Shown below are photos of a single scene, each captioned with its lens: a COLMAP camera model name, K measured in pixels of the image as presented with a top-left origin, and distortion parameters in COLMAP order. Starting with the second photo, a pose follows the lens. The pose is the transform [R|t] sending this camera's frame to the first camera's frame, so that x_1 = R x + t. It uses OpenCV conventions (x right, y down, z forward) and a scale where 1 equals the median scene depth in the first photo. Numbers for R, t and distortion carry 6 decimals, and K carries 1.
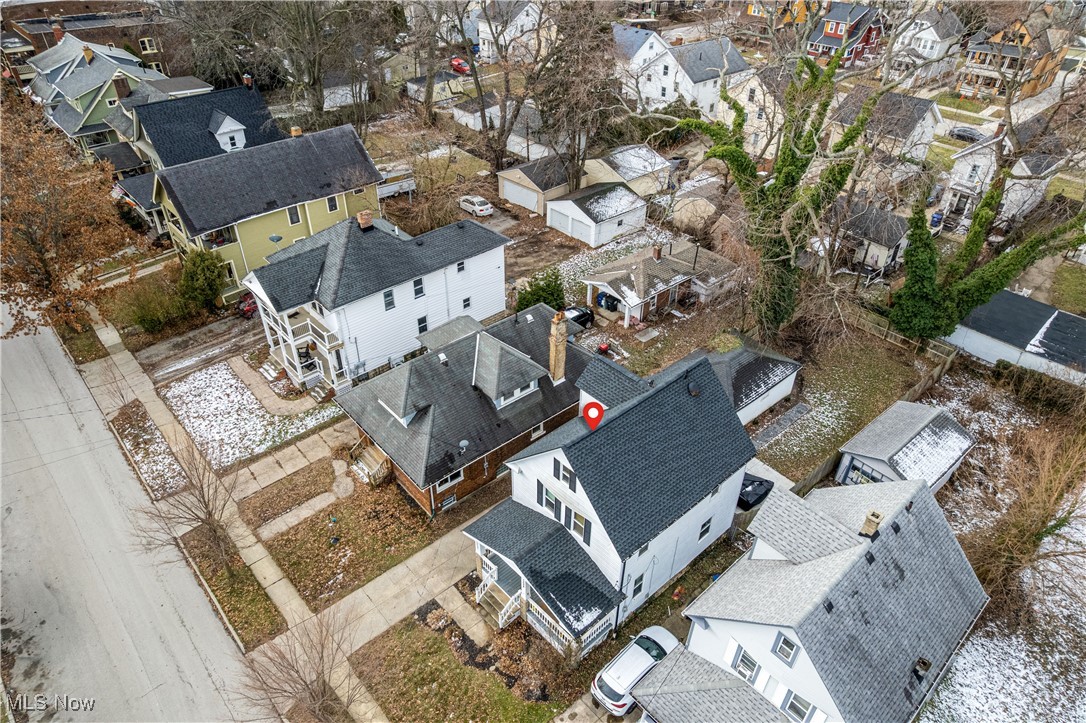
lens RADIAL K [[658.1, 0, 543.0], [0, 658.1, 361.5], [0, 0, 1]] dist [-0.072721, 0.064205]
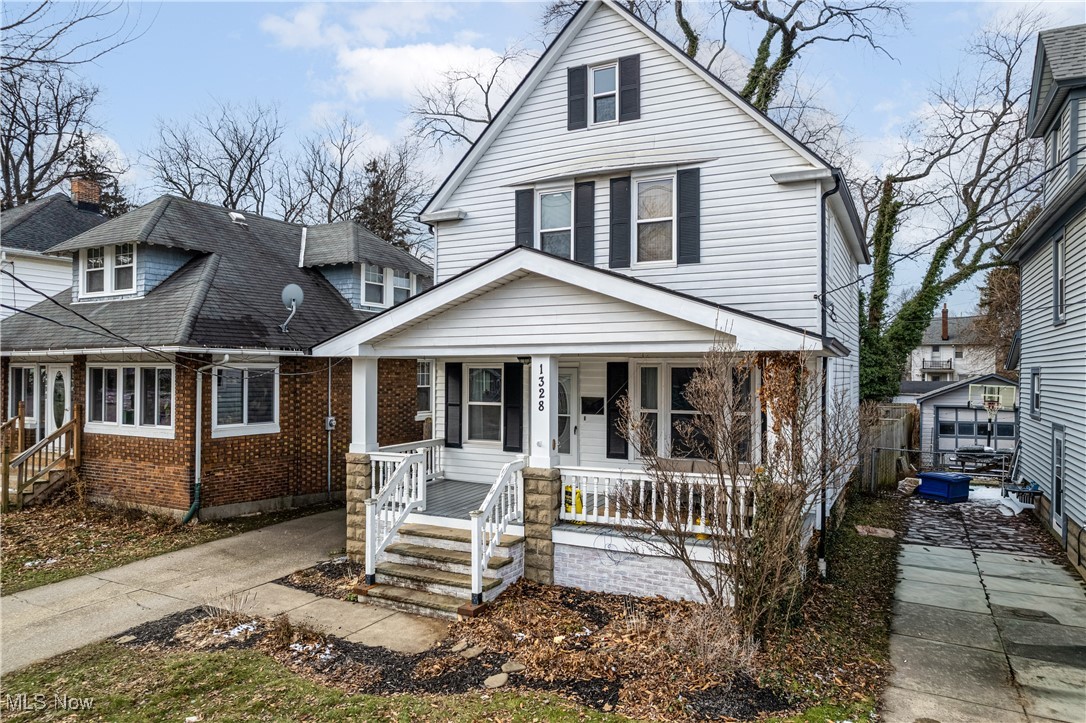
lens RADIAL K [[701.0, 0, 546.1], [0, 701.0, 364.2], [0, 0, 1]] dist [-0.089769, 0.083324]
pose [[0.936968, -0.006524, 0.349354, -0.137468], [0.207680, 0.814452, -0.541790, 0.489084], [-0.280997, 0.580194, 0.764471, 0.705947]]
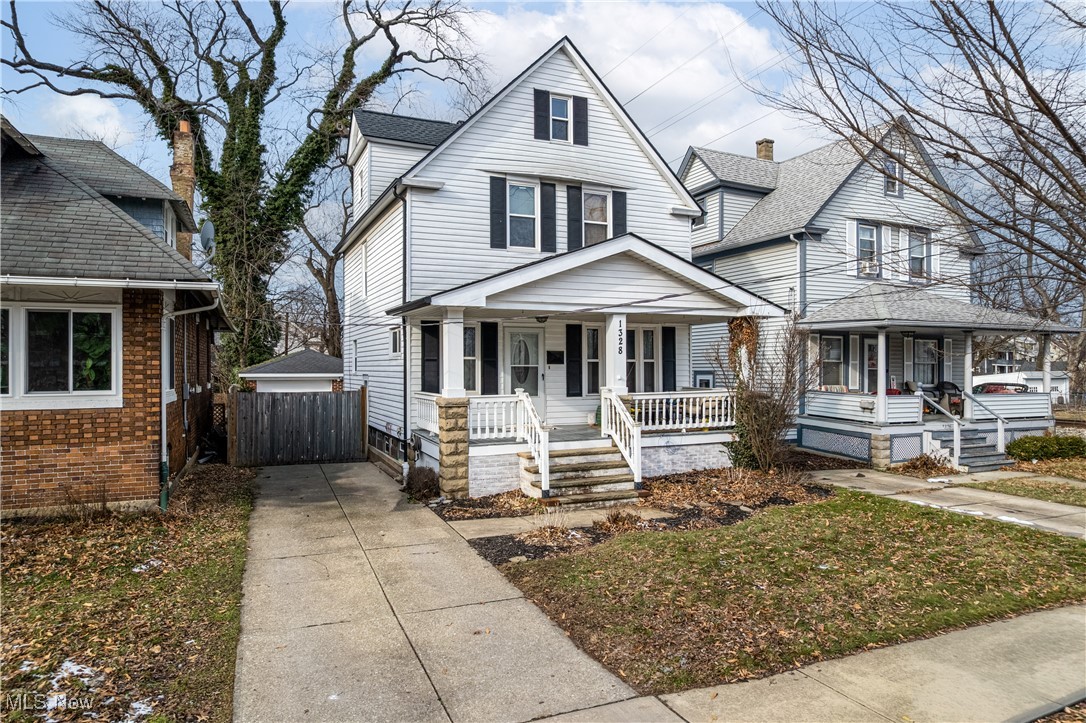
lens RADIAL K [[701.0, 0, 546.1], [0, 701.0, 364.2], [0, 0, 1]] dist [-0.089769, 0.083324]
pose [[0.312836, -0.008895, 0.949765, -0.459988], [0.550984, 0.816208, -0.173841, 0.389688], [-0.773660, 0.577689, 0.260241, 0.887432]]
